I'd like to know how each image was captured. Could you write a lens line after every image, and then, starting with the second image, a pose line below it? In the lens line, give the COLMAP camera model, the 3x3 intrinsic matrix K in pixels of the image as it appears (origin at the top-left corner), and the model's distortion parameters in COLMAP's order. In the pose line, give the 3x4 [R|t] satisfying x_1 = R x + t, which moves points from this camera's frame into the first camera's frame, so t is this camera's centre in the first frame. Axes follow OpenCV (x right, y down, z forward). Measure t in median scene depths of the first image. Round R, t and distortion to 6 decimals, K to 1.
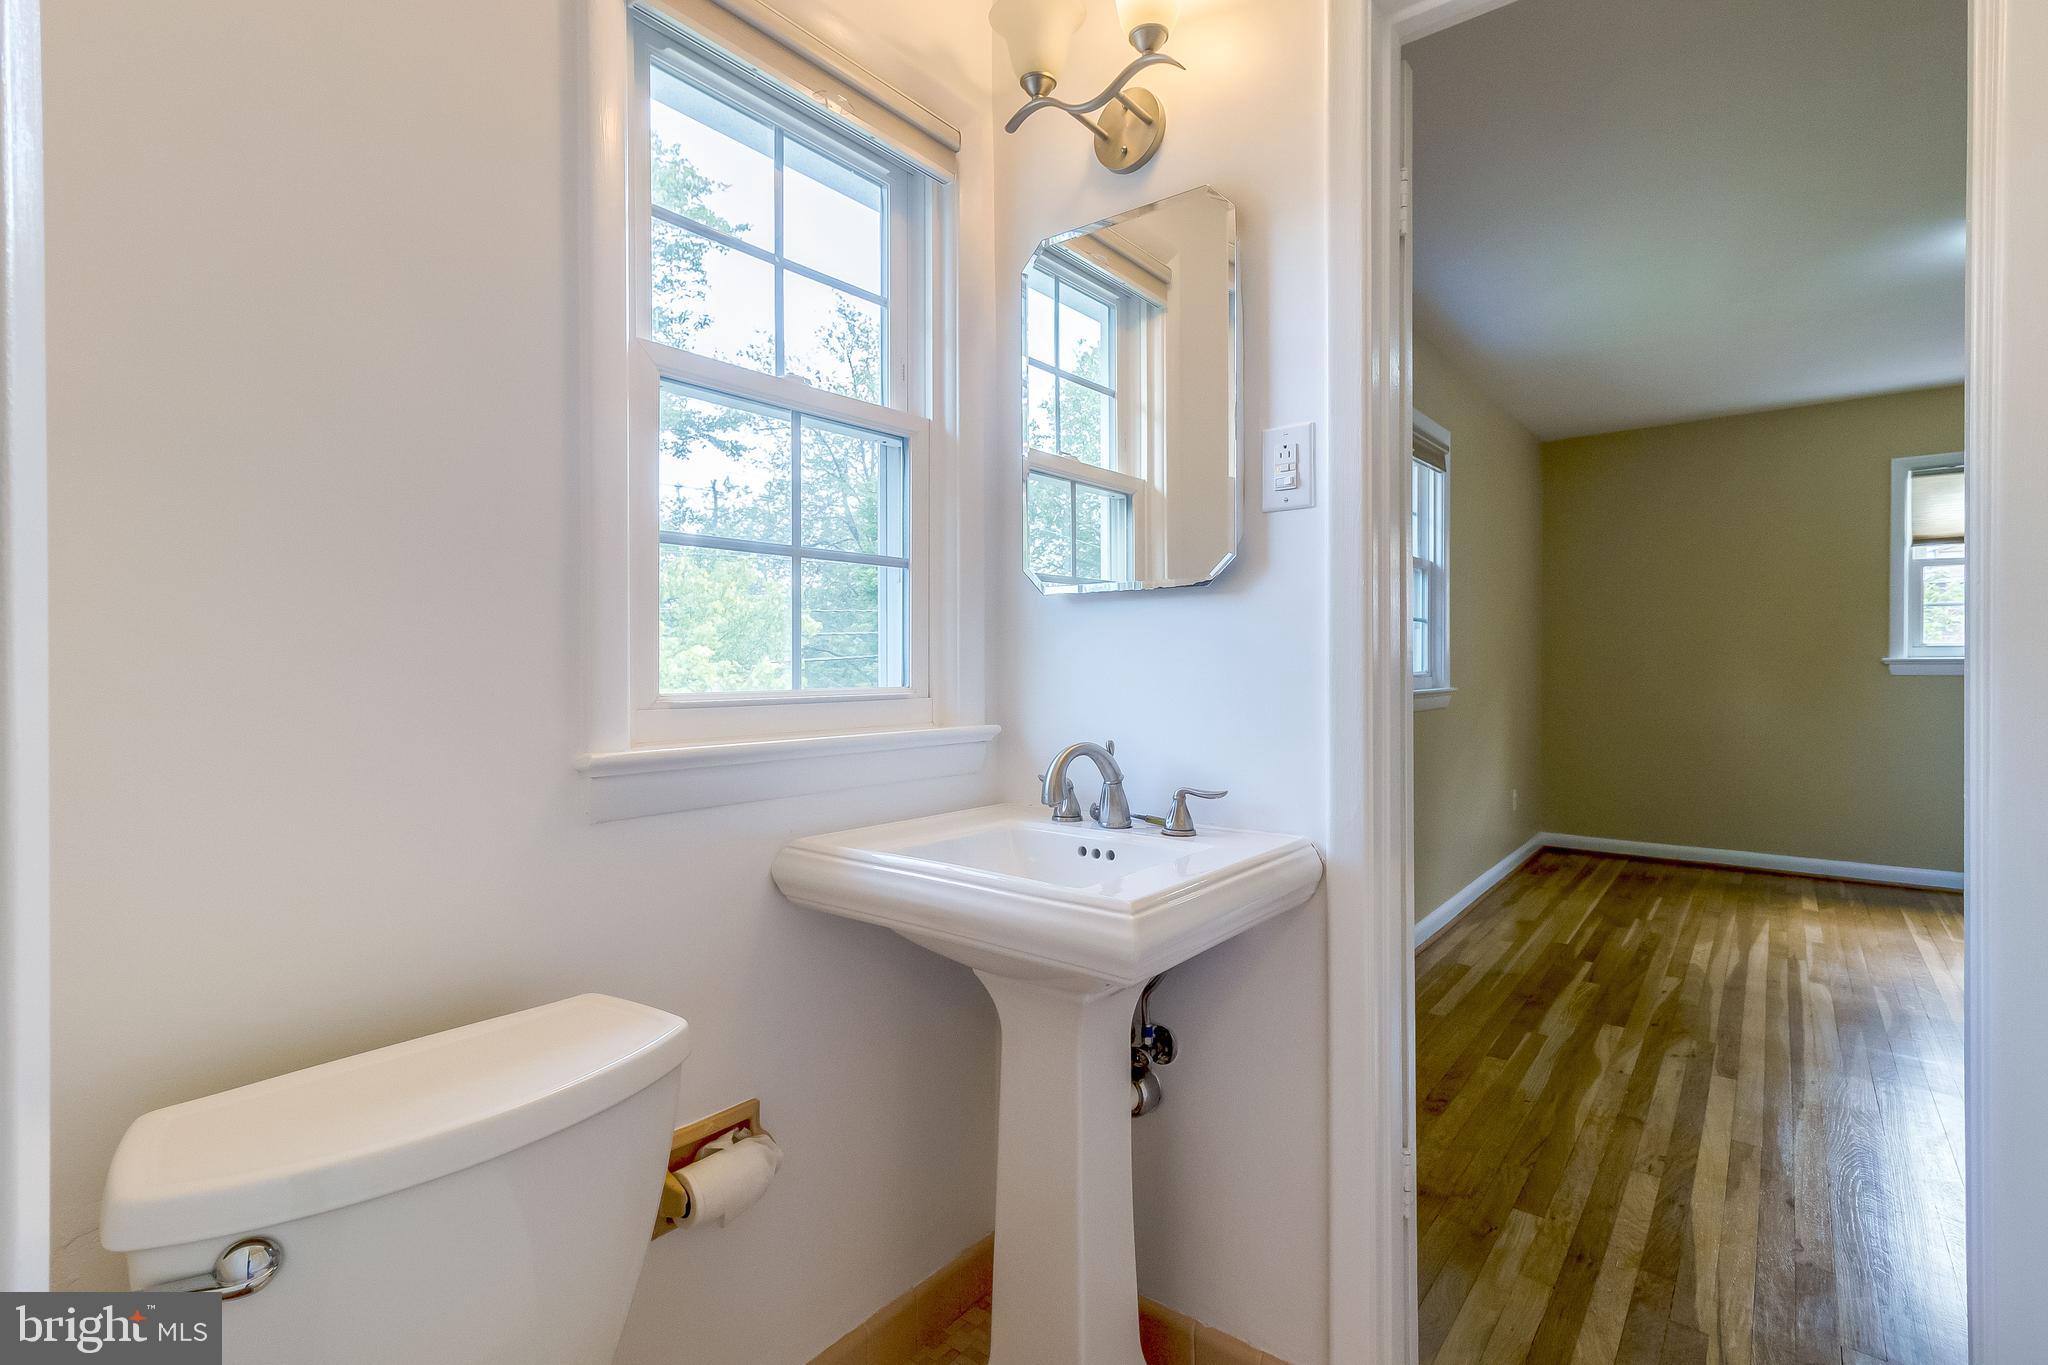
lens RADIAL K [[953.0, 0, 1025.0], [0, 953.0, 674.0], [0, 0, 1]] dist [0.001370, 0.000417]
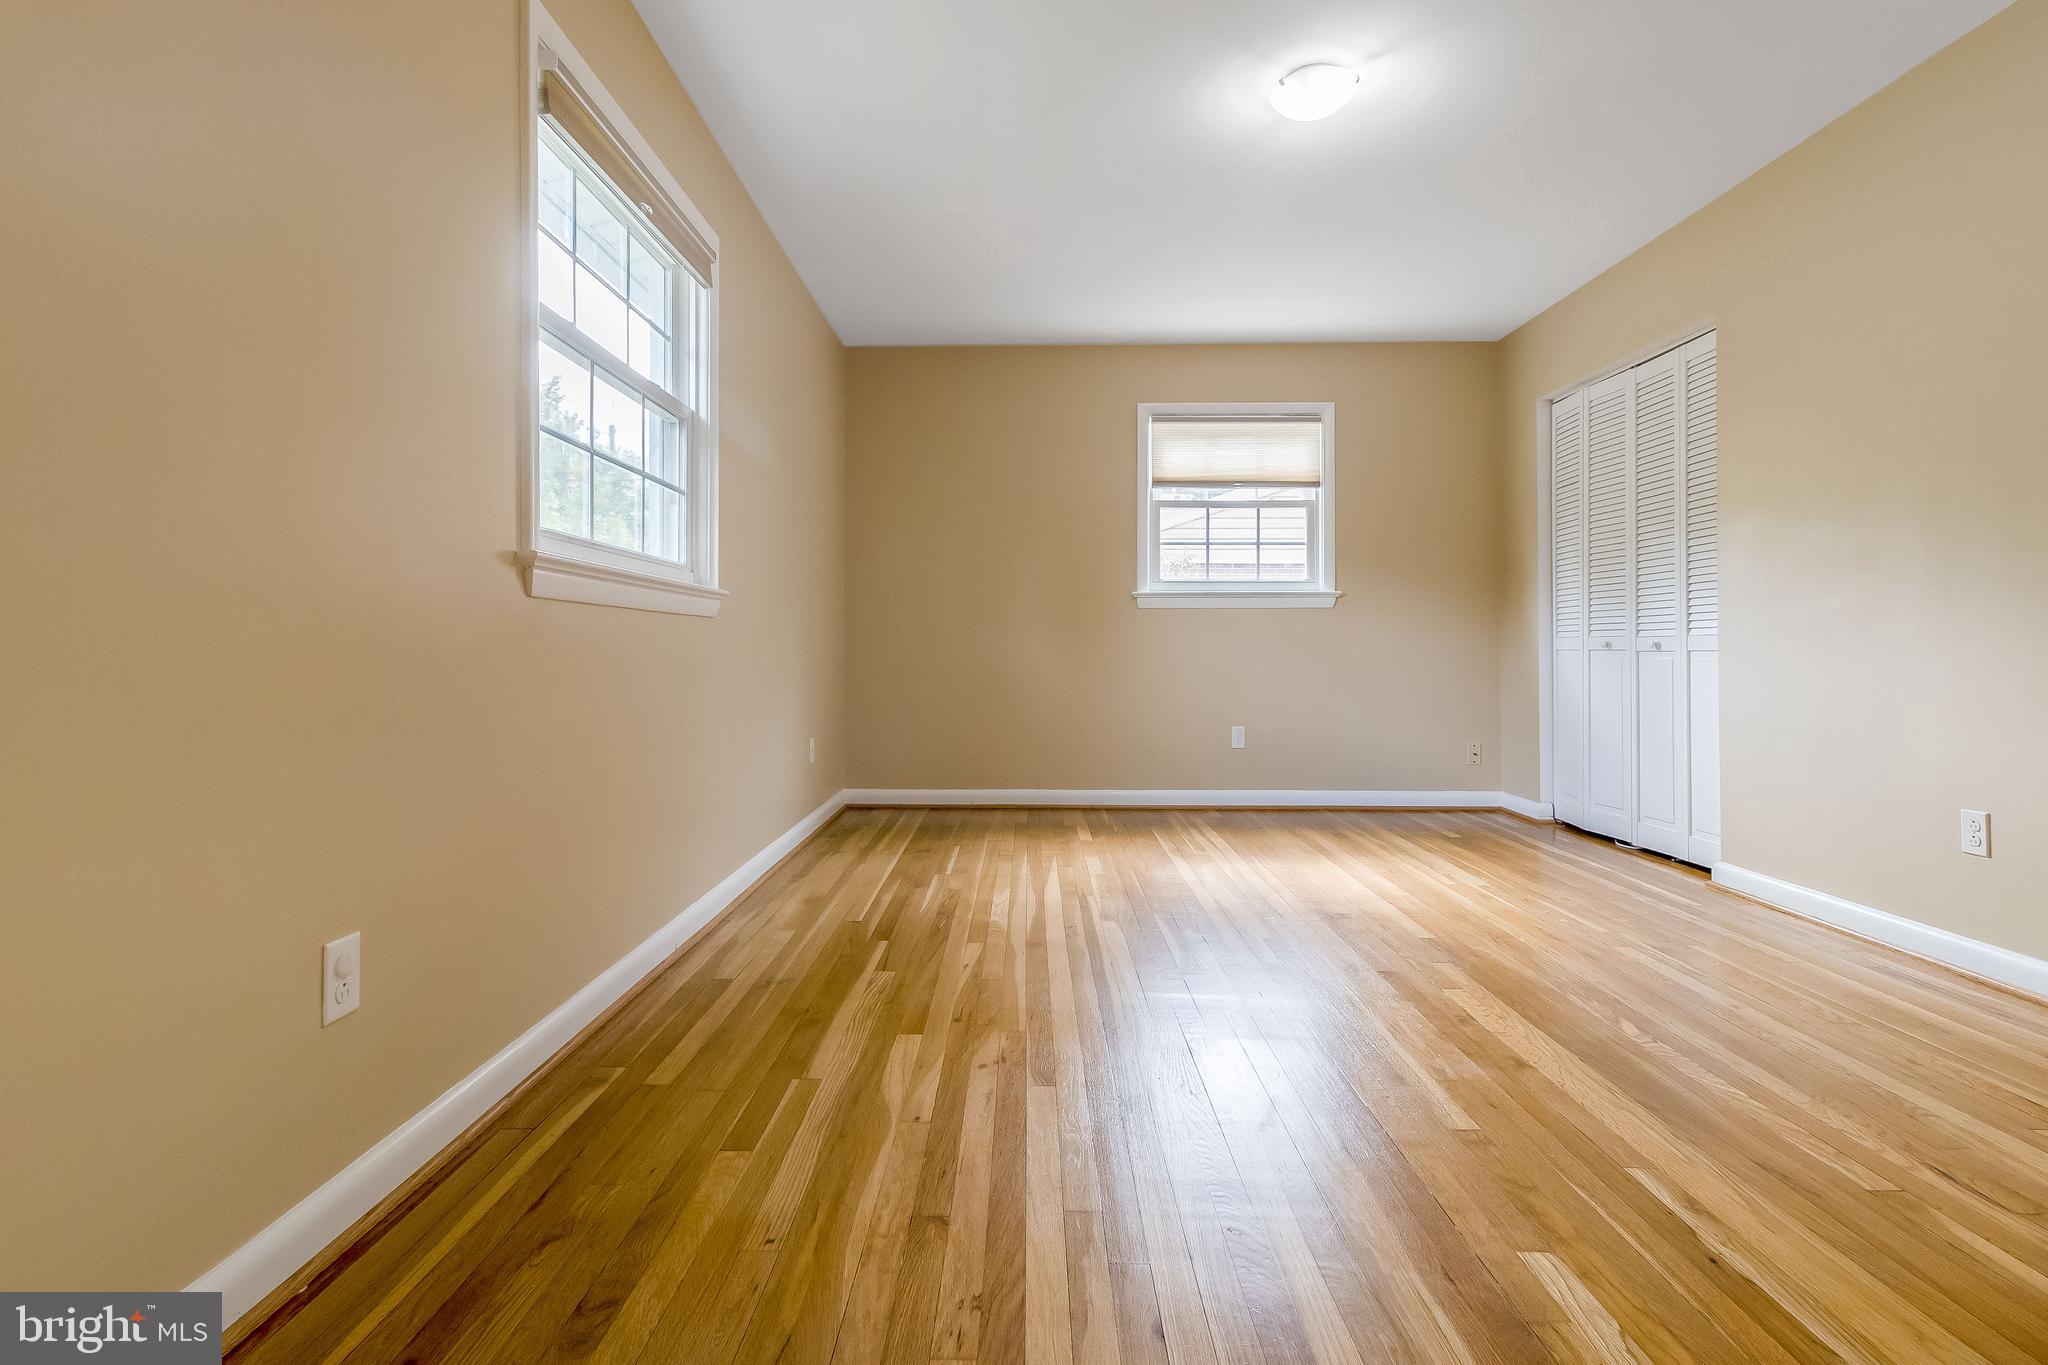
lens RADIAL K [[948.7, 0, 1019.4], [0, 948.7, 640.9], [0, 0, 1]] dist [0.001497, 0.007447]
pose [[0.789893, 0.012627, 0.613115, 0.220132], [0.002573, 0.999711, -0.023903, 0.084417], [-0.613239, 0.020458, 0.789632, 0.346561]]
